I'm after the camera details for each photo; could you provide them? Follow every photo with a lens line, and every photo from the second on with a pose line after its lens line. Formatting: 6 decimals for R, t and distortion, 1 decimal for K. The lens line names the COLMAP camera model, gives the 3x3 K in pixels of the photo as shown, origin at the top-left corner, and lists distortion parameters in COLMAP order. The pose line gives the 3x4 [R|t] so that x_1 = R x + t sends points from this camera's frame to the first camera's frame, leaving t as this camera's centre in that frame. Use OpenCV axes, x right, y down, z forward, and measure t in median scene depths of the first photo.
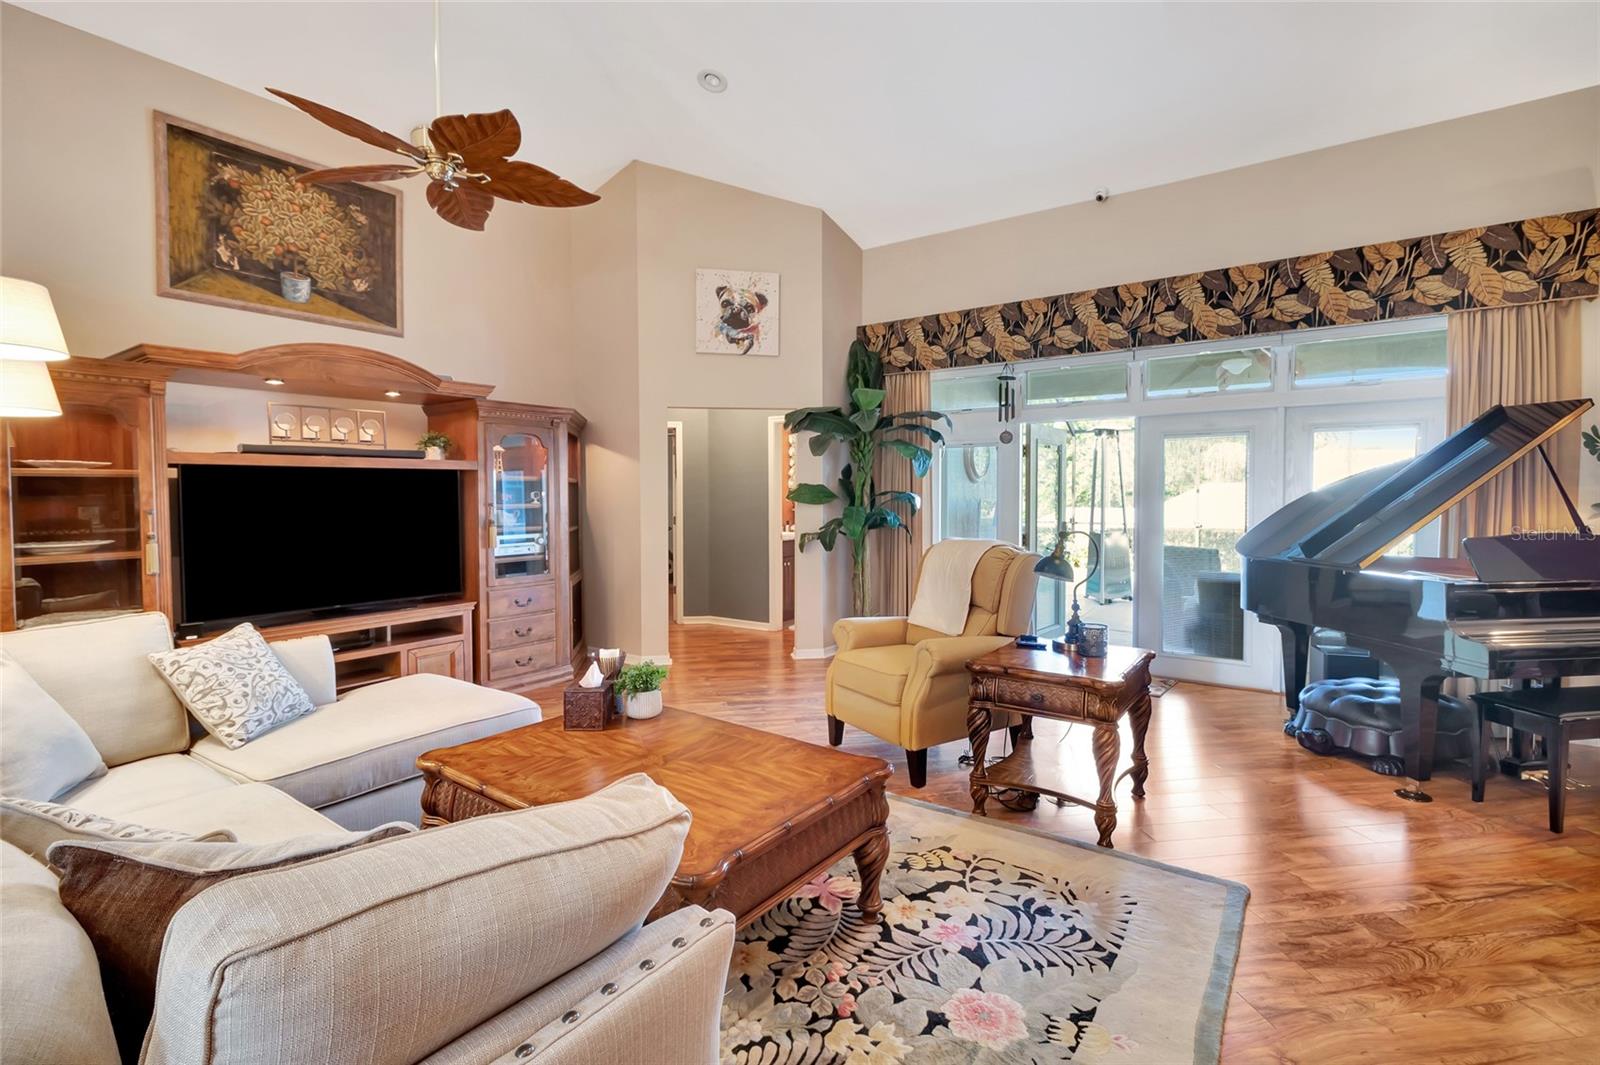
lens RADIAL K [[746.2, 0, 805.3], [0, 746.2, 511.7], [0, 0, 1]] dist [0.002206, 0.000673]
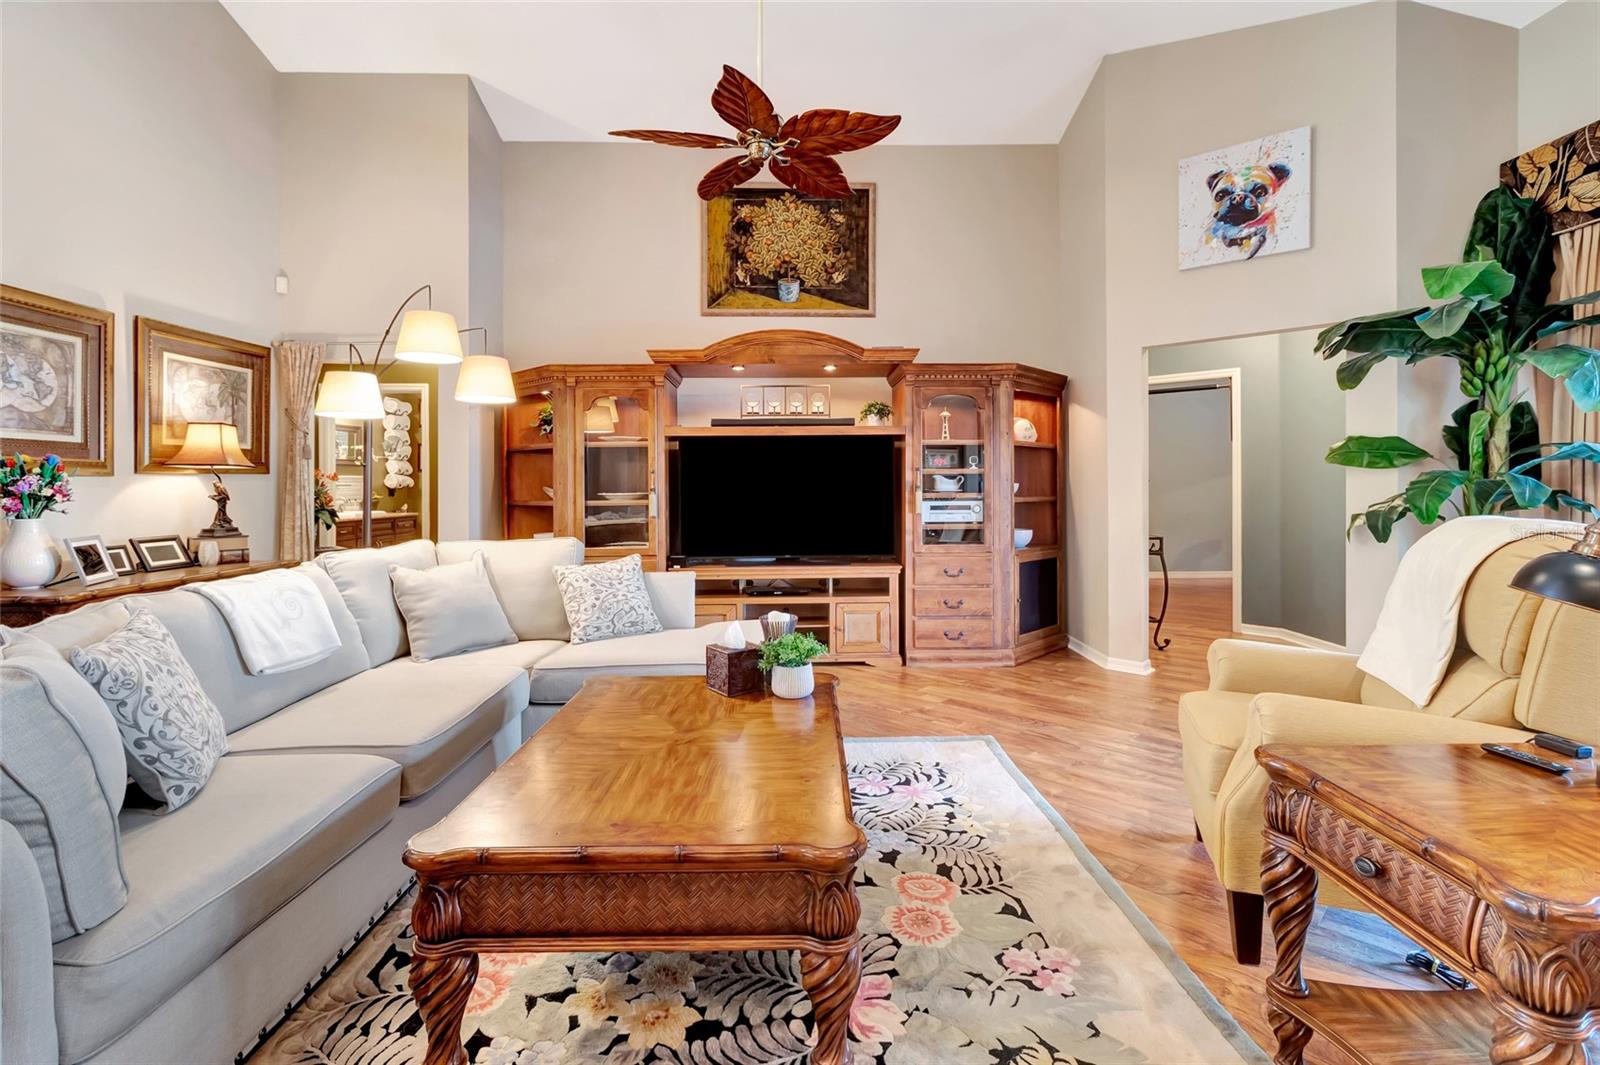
lens RADIAL K [[745.9, 0, 806.4], [0, 745.9, 481.7], [0, 0, 1]] dist [0.000949, 0.000660]
pose [[0.597823, -0.001220, -0.801628, 0.288017], [-0.018147, 0.999722, -0.015054, 0.025176], [0.801423, 0.023547, 0.597634, 0.298835]]
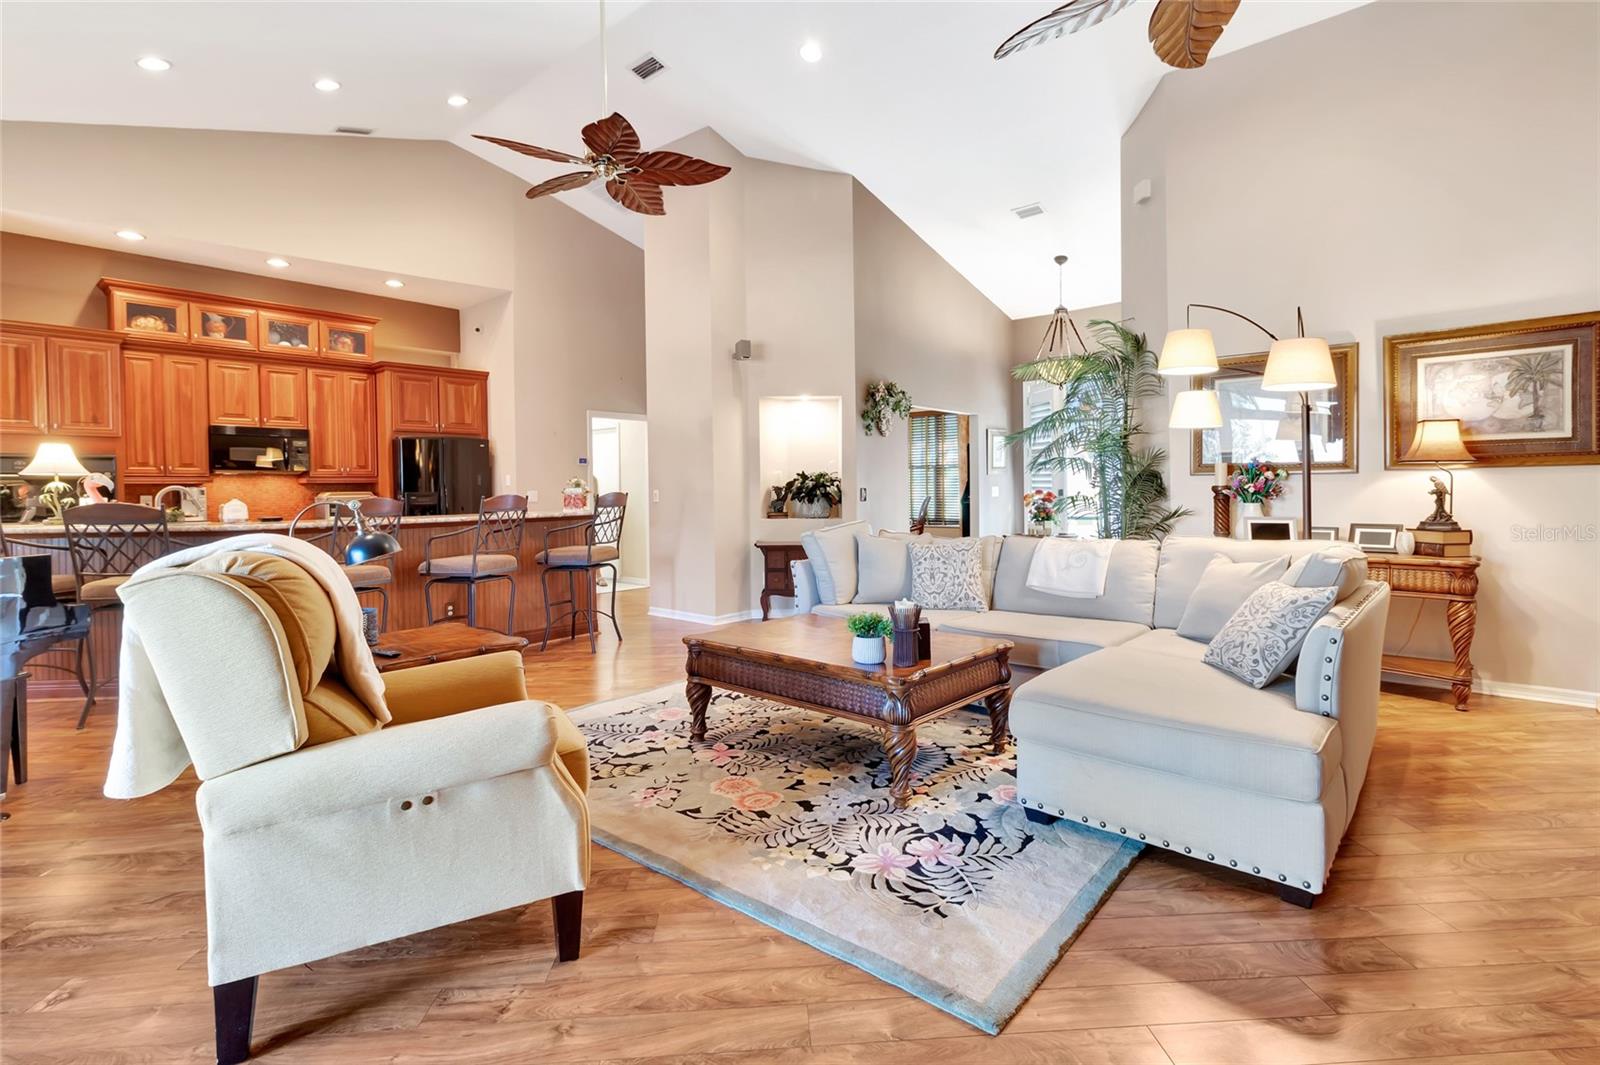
lens RADIAL K [[745.9, 0, 806.4], [0, 745.9, 481.7], [0, 0, 1]] dist [0.000949, 0.000660]
pose [[-0.995386, 0.016904, 0.094446, -0.139683], [0.019200, 0.999541, 0.023450, -0.004117], [-0.094006, 0.025155, -0.995254, 1.233563]]
